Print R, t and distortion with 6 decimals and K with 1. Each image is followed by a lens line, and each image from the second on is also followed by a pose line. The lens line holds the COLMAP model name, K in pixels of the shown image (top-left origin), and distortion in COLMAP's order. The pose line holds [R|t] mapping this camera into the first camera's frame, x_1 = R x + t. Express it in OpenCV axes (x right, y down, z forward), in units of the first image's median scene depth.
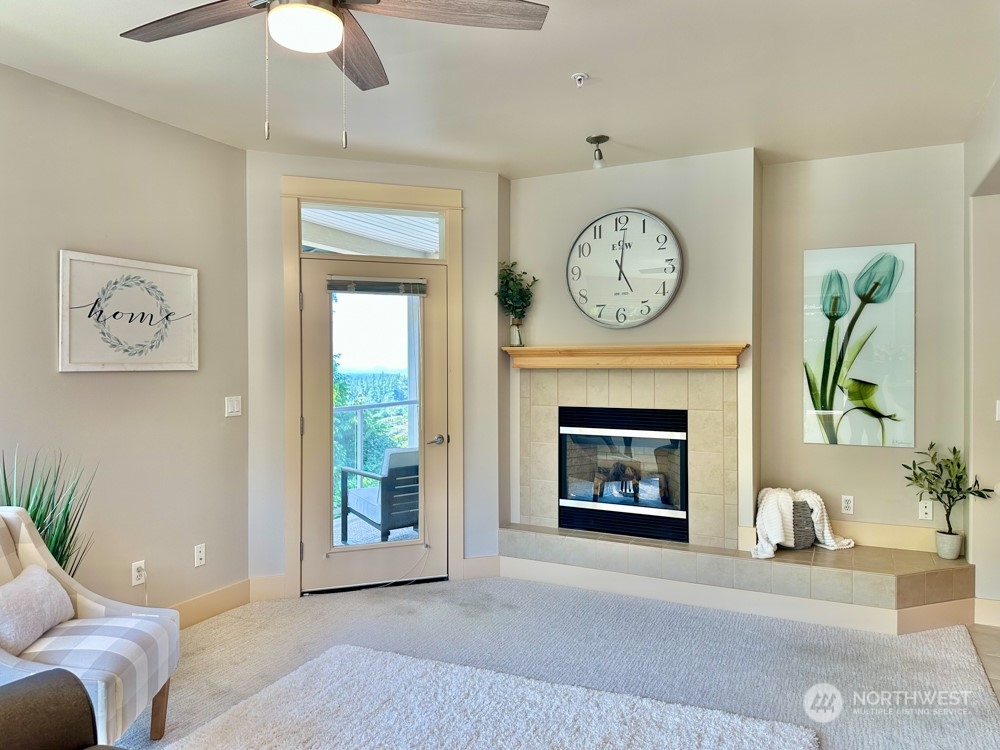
lens RADIAL K [[701.3, 0, 498.0], [0, 701.3, 371.2], [0, 0, 1]] dist [0.001702, -0.005243]
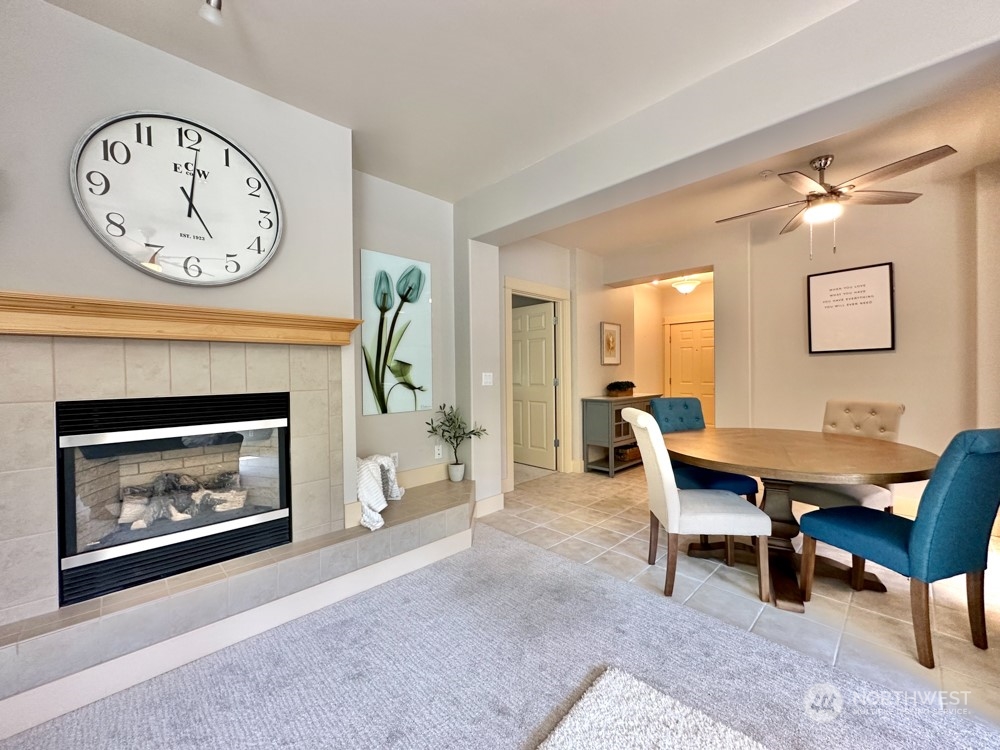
lens RADIAL K [[400.7, 0, 502.4], [0, 400.7, 374.7], [0, 0, 1]] dist [-0.003676, -0.000366]
pose [[0.319862, -0.014300, 0.947356, -0.116013], [0.017232, 0.999809, 0.009274, 0.033555], [-0.947307, 0.013358, 0.320048, 0.583116]]
